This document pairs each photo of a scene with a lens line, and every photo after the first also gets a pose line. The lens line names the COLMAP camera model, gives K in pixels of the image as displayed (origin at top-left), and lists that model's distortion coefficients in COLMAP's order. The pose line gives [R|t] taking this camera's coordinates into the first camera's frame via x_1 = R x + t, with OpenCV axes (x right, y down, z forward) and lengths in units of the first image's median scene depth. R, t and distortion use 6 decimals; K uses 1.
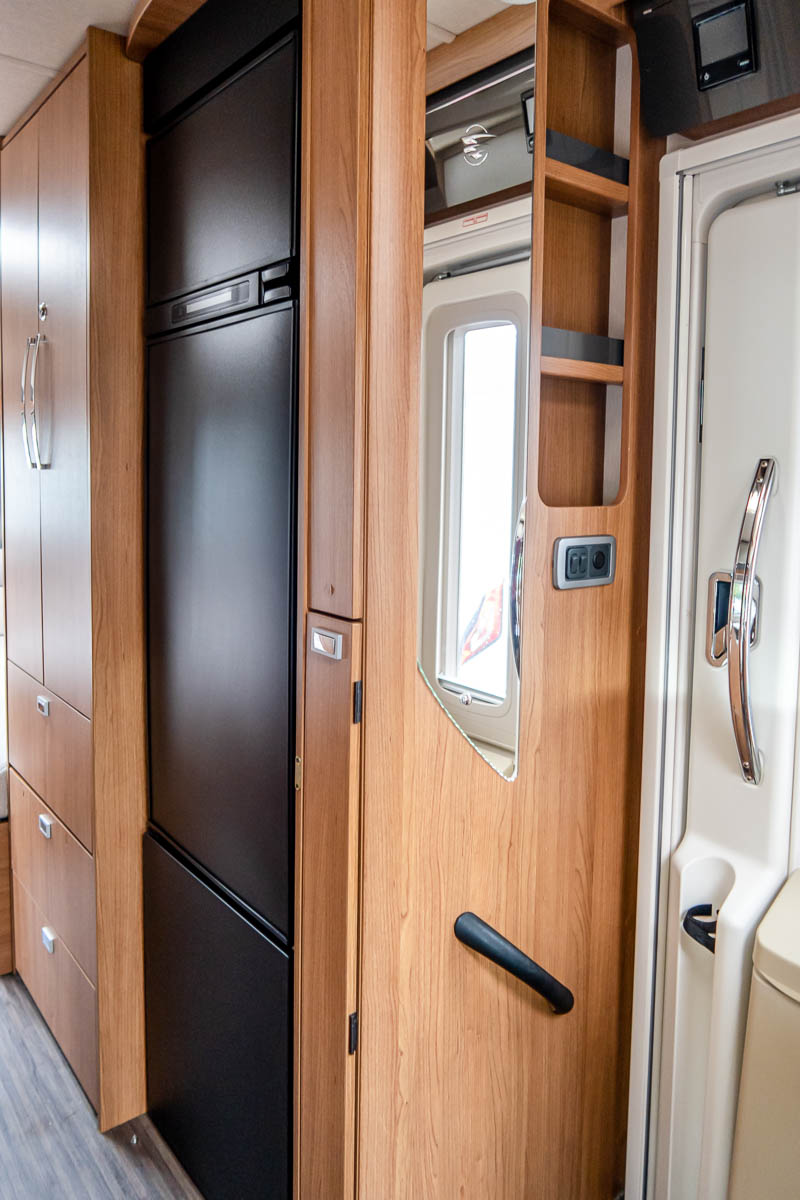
lens RADIAL K [[875.2, 0, 410.3], [0, 875.2, 525.2], [0, 0, 1]] dist [-0.038308, 0.009558]
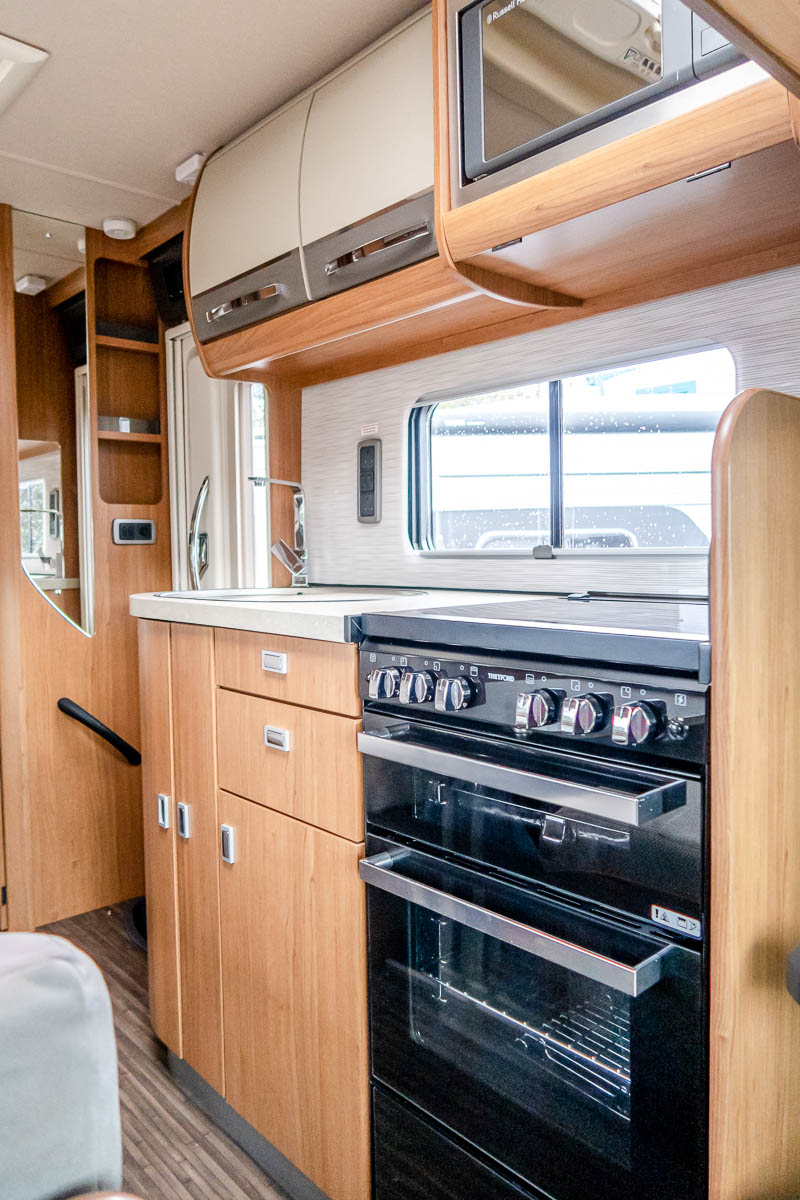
lens RADIAL K [[875.2, 0, 406.9], [0, 875.2, 573.8], [0, 0, 1]] dist [-0.038308, 0.009558]
pose [[0.997265, -0.042675, 0.060343, 0.723239], [0.044966, 0.998298, -0.037146, 0.249271], [-0.058656, 0.039757, 0.997486, -1.066638]]
